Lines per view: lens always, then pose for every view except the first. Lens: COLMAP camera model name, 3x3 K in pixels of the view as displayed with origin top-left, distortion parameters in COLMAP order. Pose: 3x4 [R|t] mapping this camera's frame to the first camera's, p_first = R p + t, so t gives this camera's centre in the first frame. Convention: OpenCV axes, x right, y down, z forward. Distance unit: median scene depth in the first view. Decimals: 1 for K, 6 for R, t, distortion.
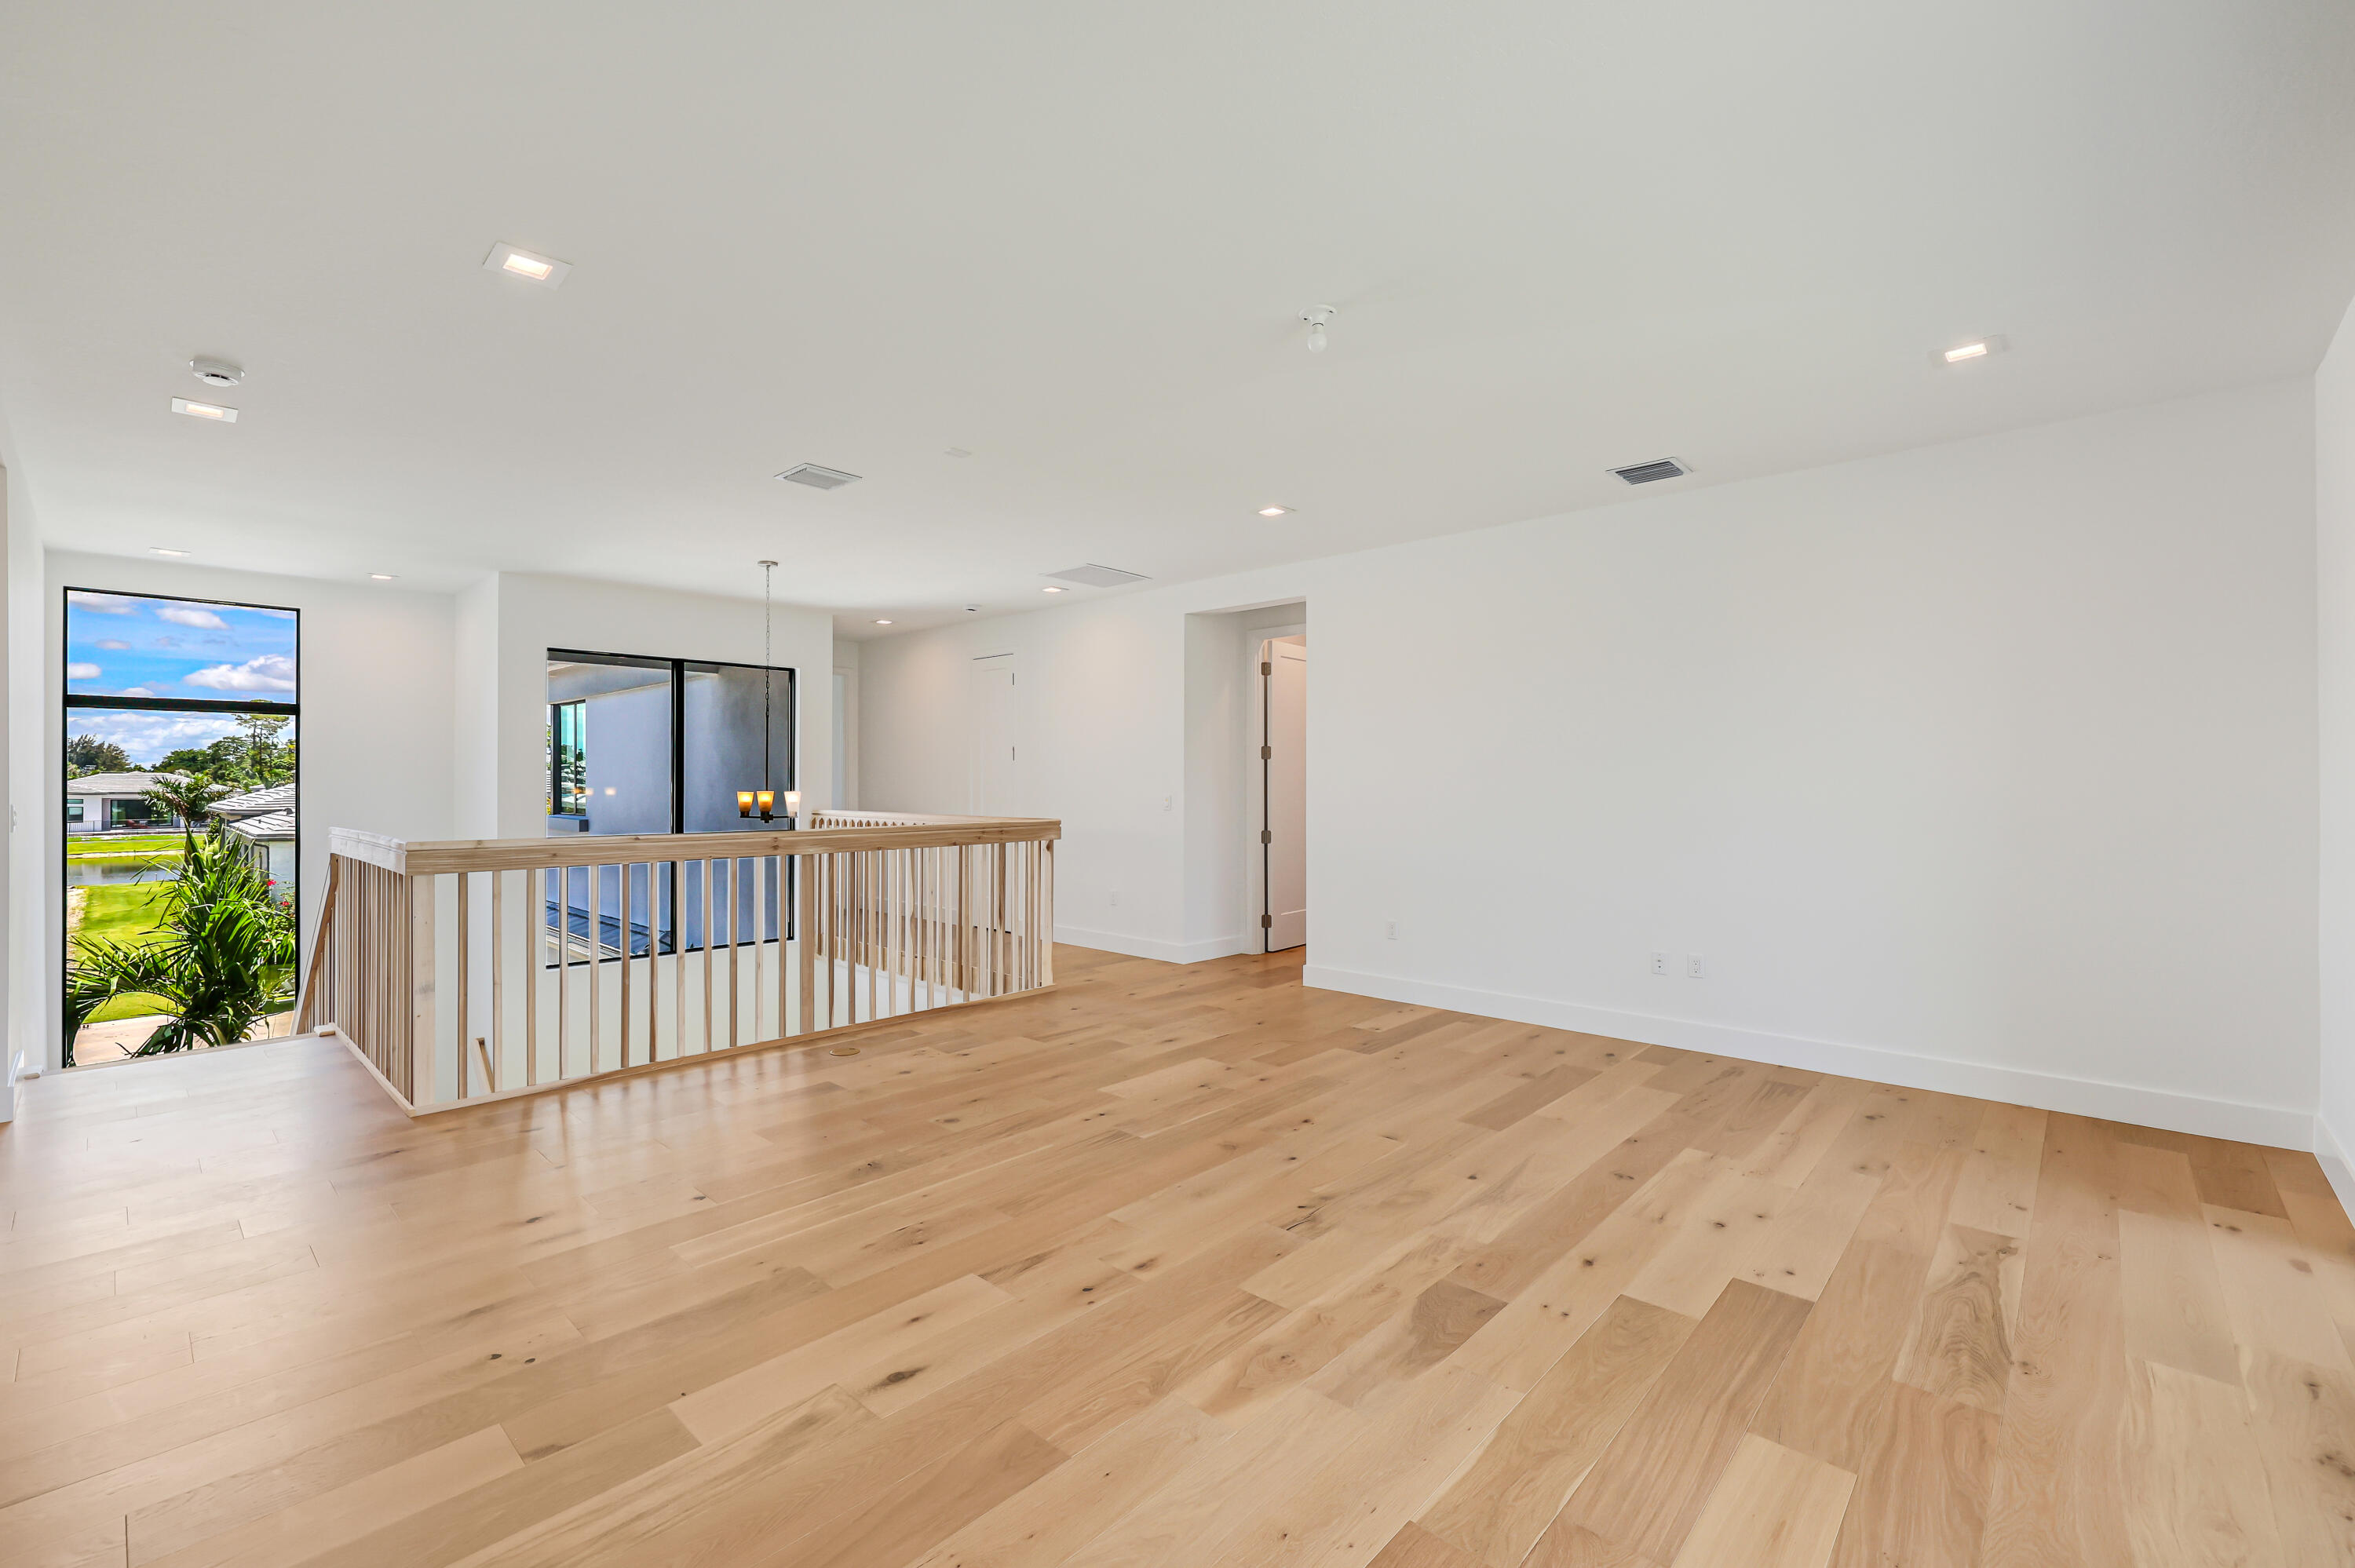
lens RADIAL K [[1011.2, 0, 1137.0], [0, 1011.2, 775.8], [0, 0, 1]] dist [-0.001573, -0.000065]
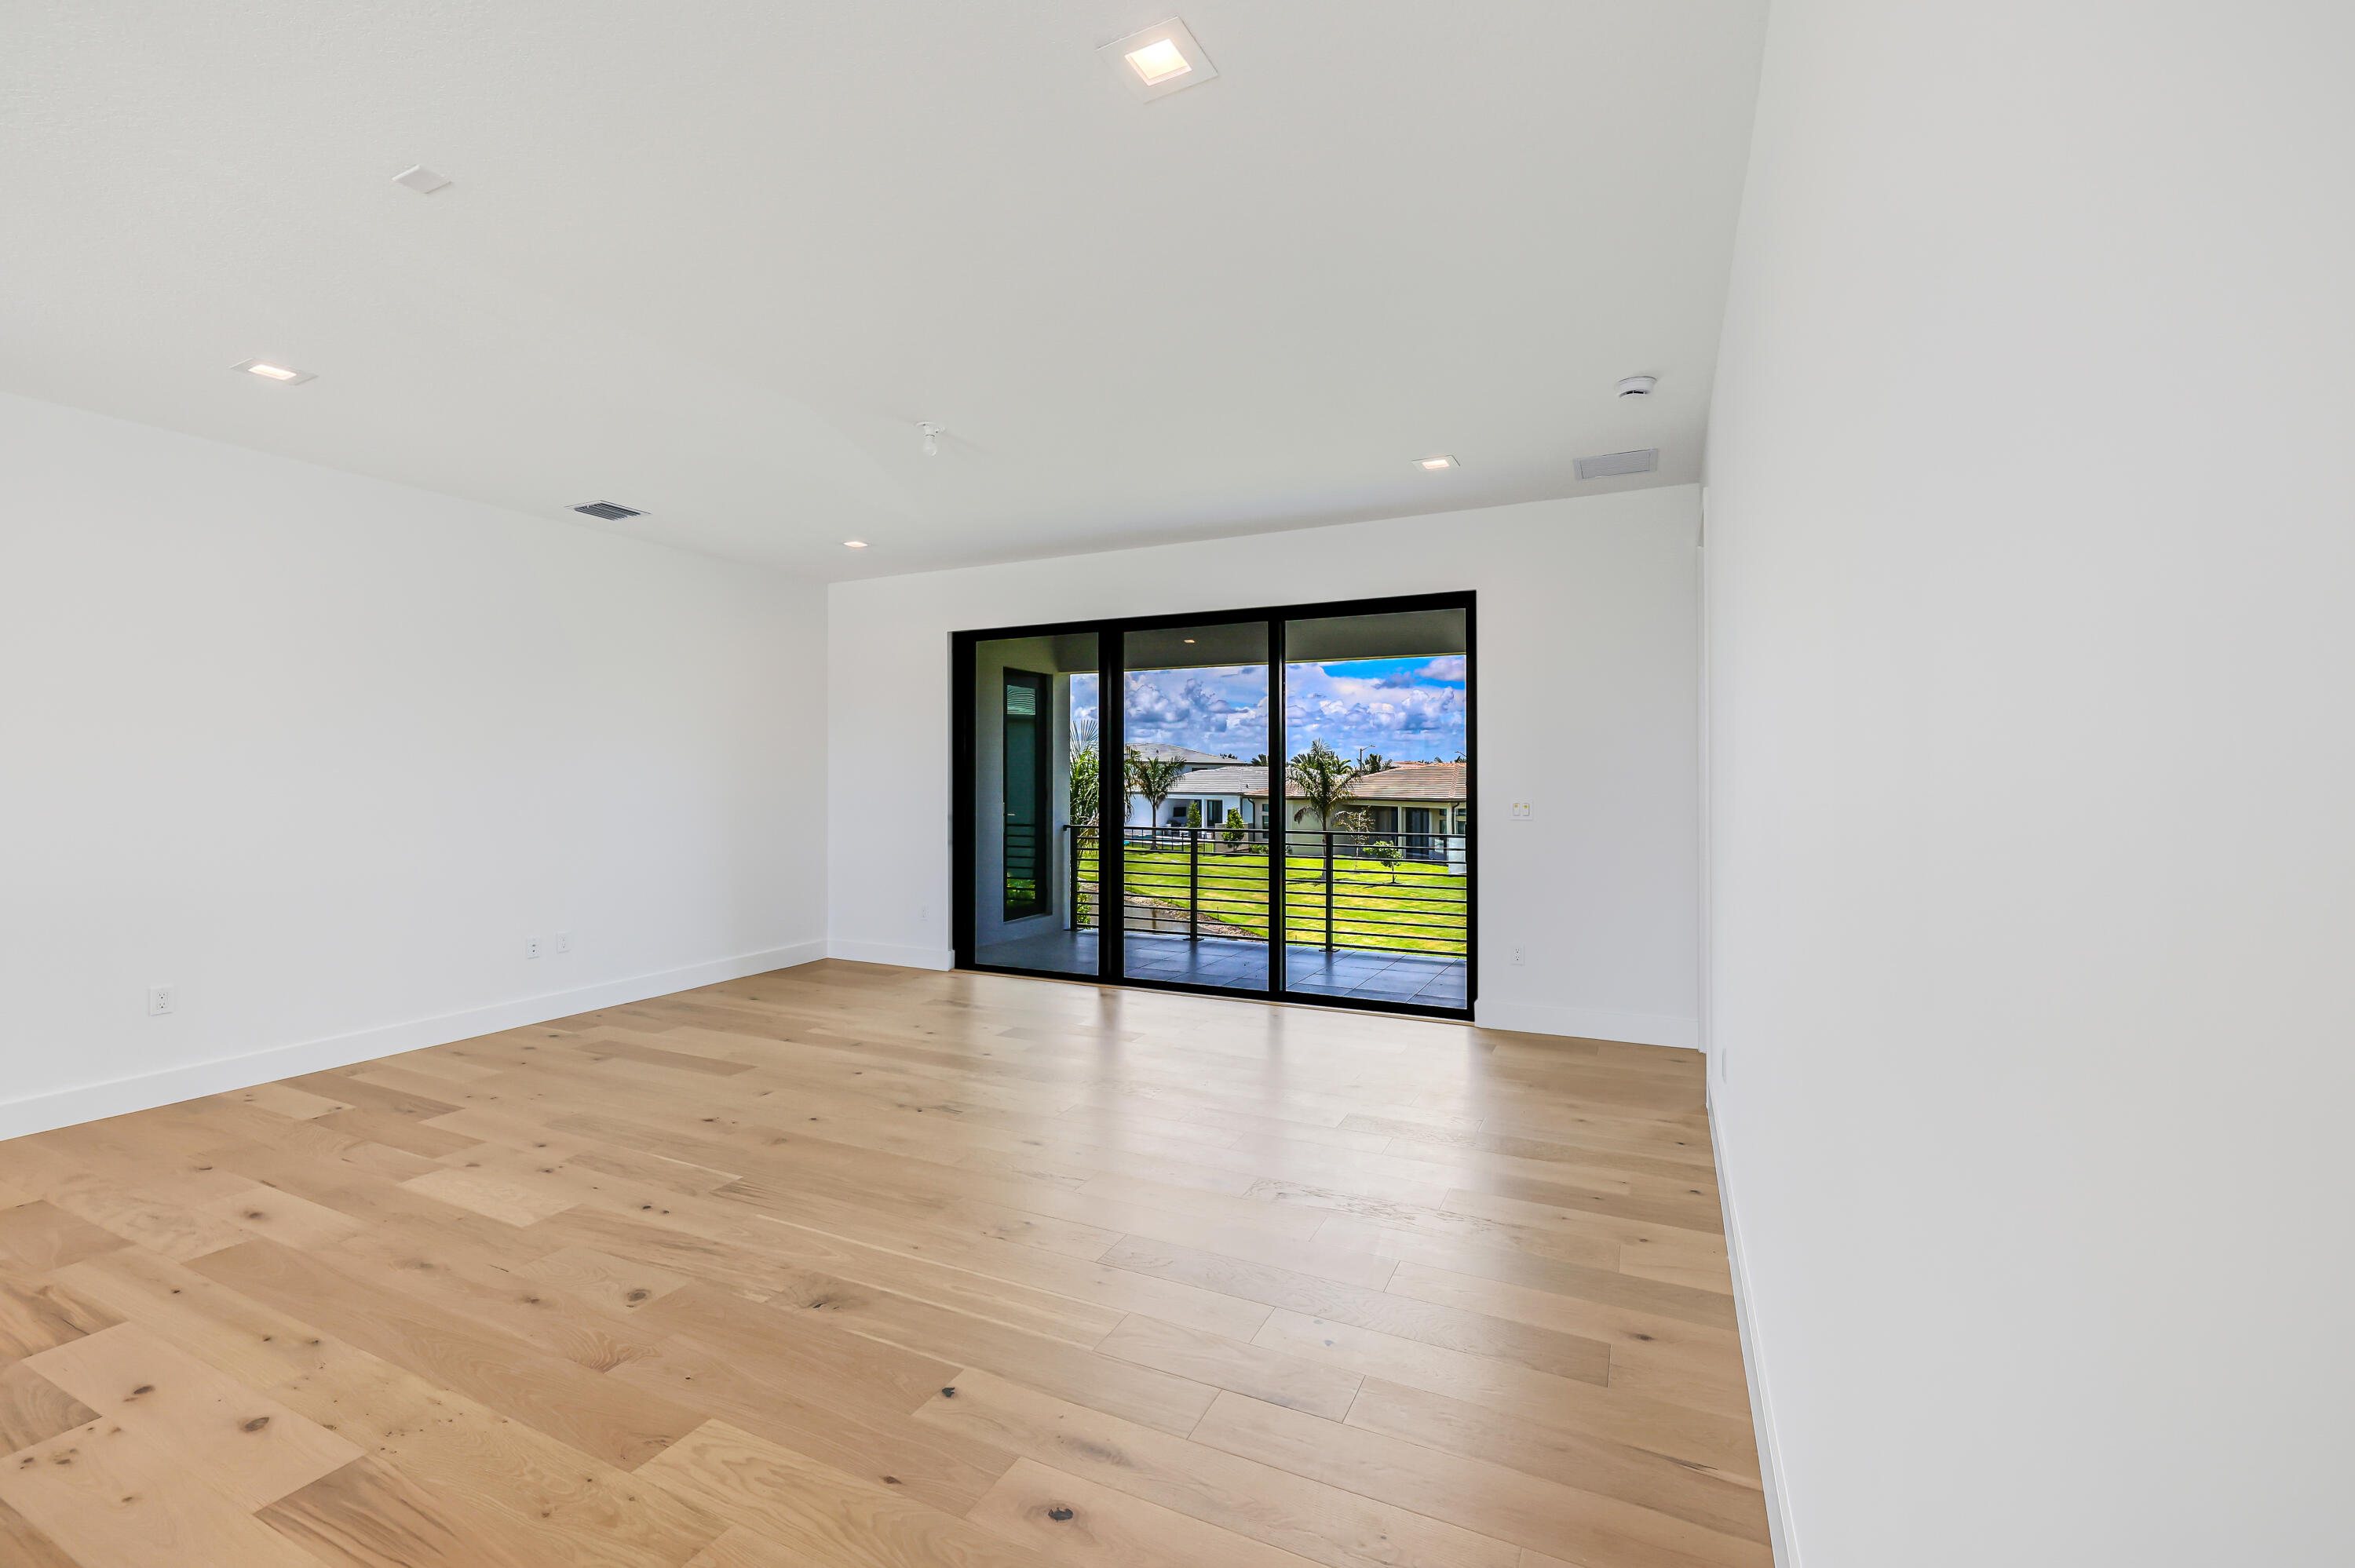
lens RADIAL K [[1011.2, 0, 1161.1], [0, 1011.2, 779.1], [0, 0, 1]] dist [-0.001573, -0.000065]
pose [[-0.299625, -0.003634, 0.954050, -1.189193], [0.000403, 0.999992, 0.003935, 0.000067], [-0.954057, 0.001564, -0.299621, 1.127530]]
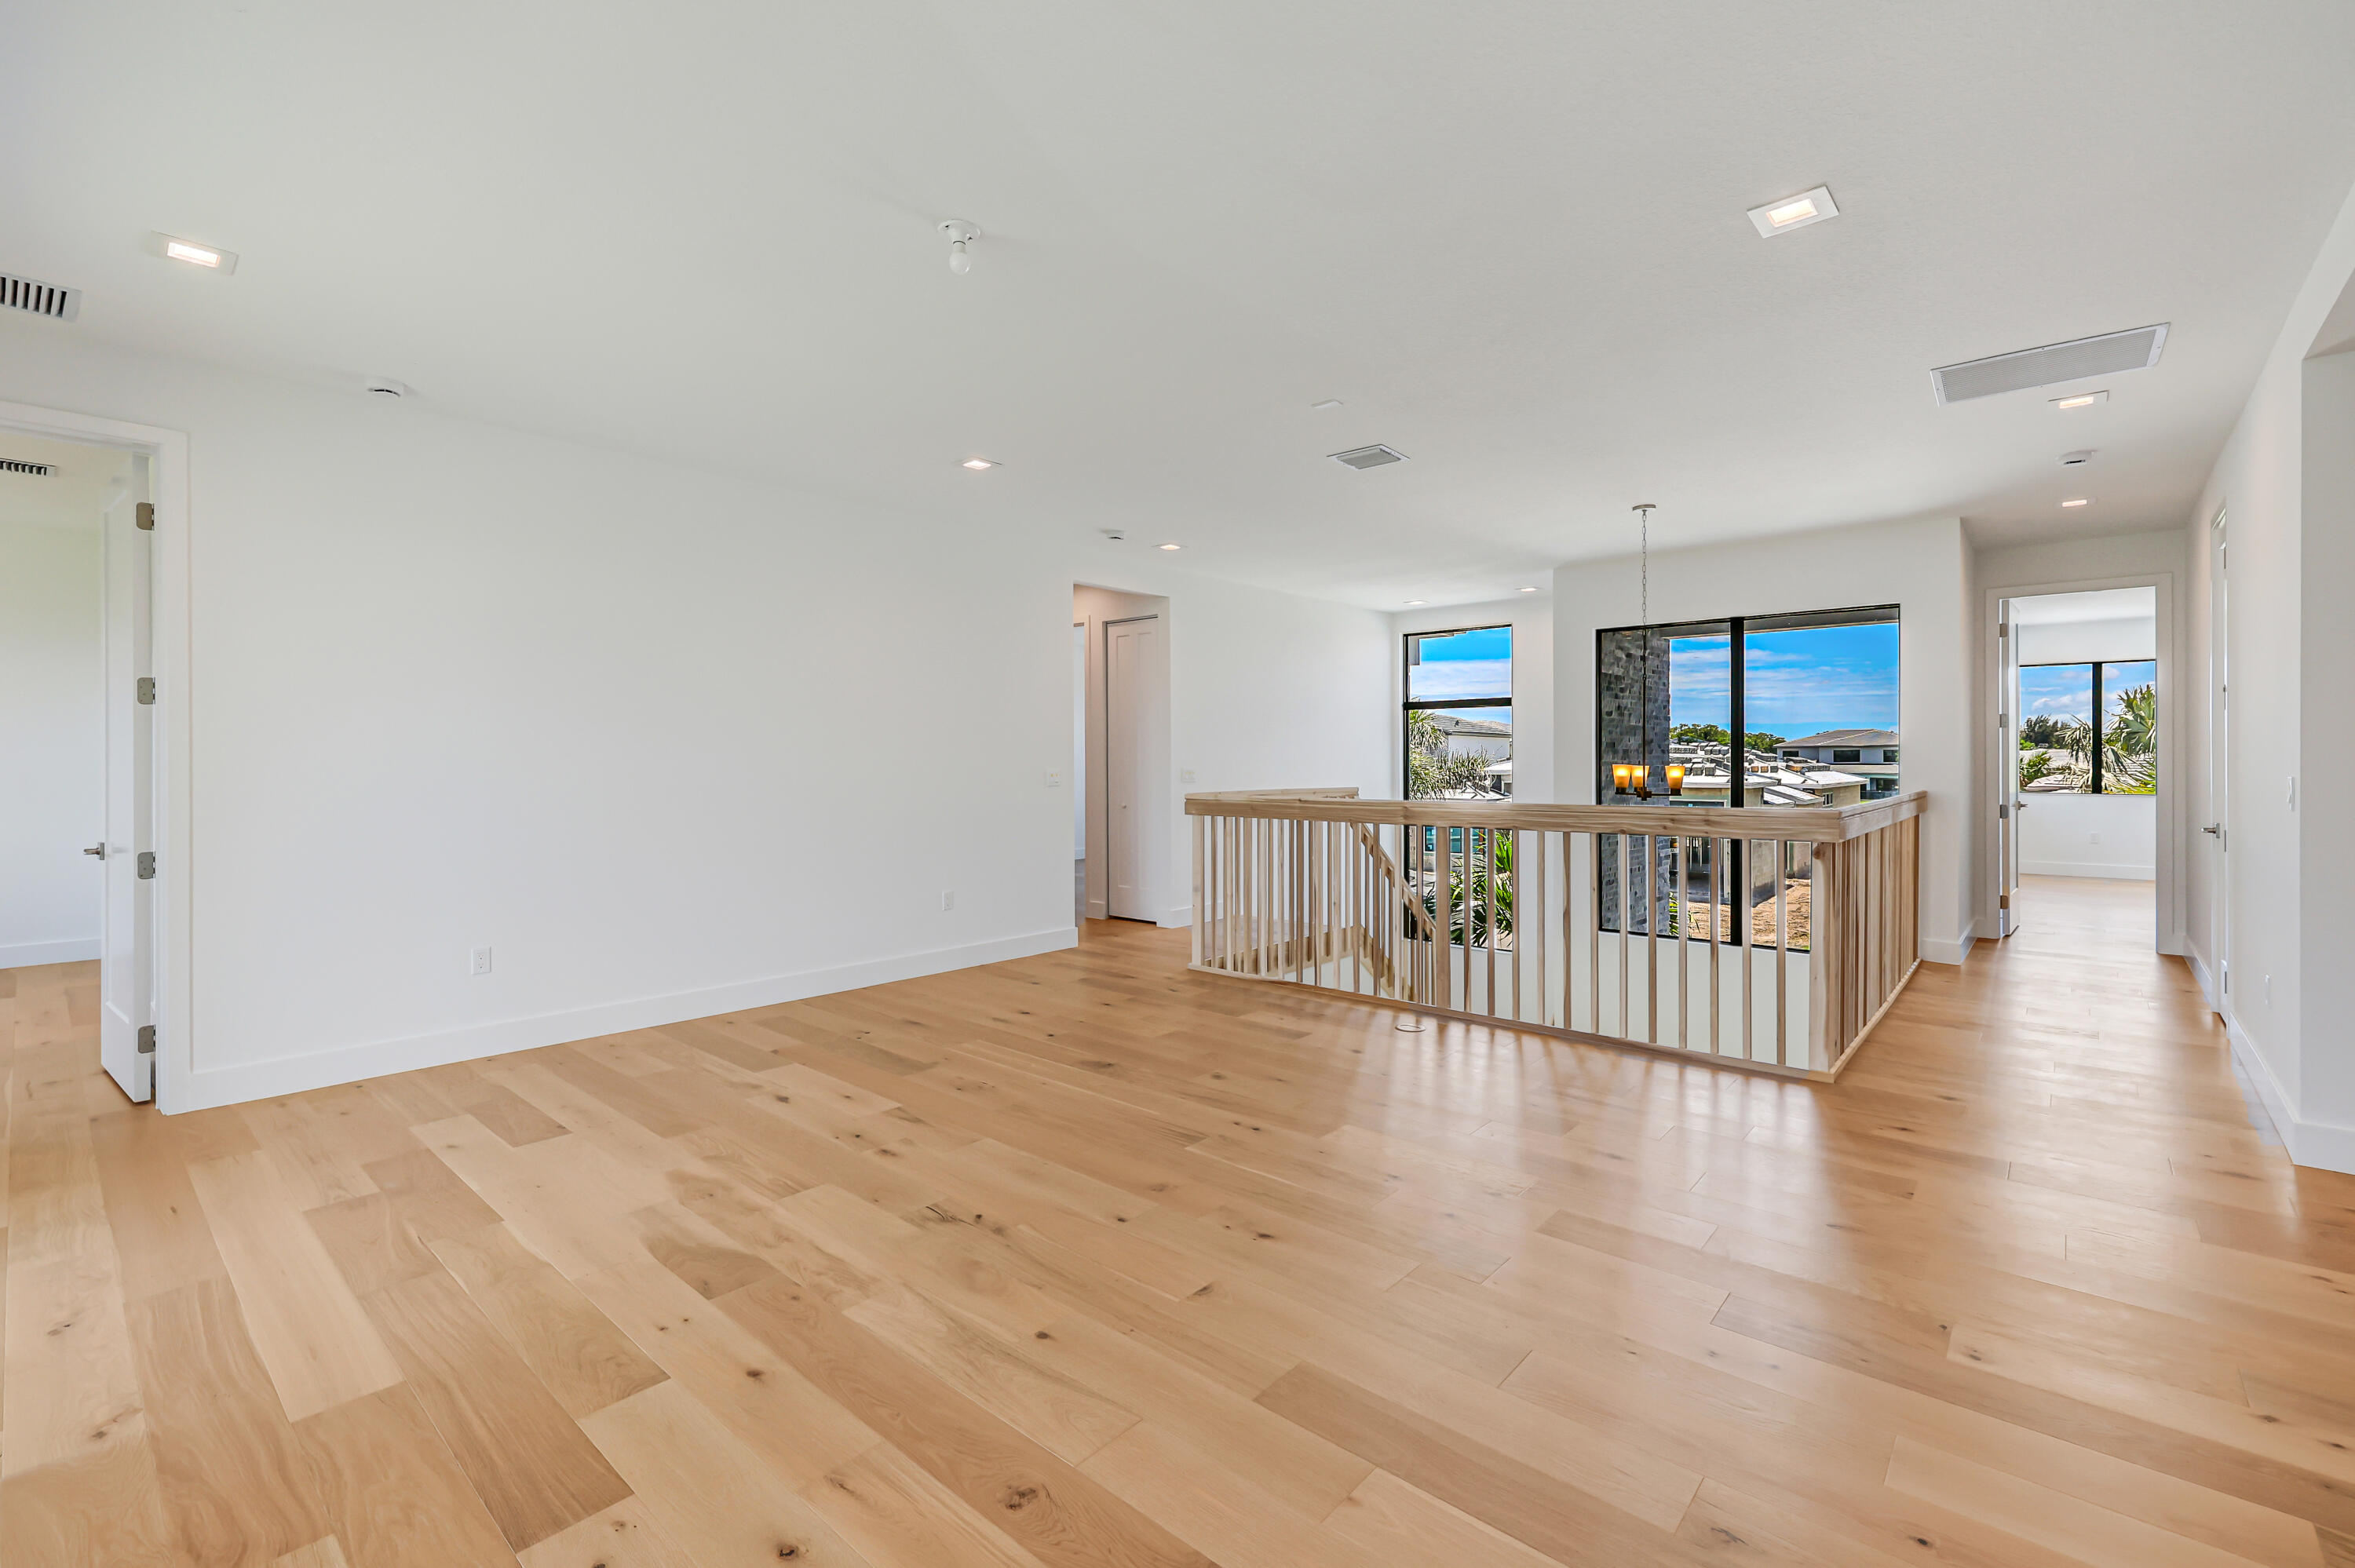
lens RADIAL K [[1011.2, 0, 1155.0], [0, 1011.2, 781.9], [0, 0, 1]] dist [-0.001573, -0.000065]
pose [[0.032113, 0.021446, -0.999254, 1.108351], [0.008822, 0.999725, 0.021740, 0.015233], [0.999445, -0.009513, 0.031915, 1.170650]]
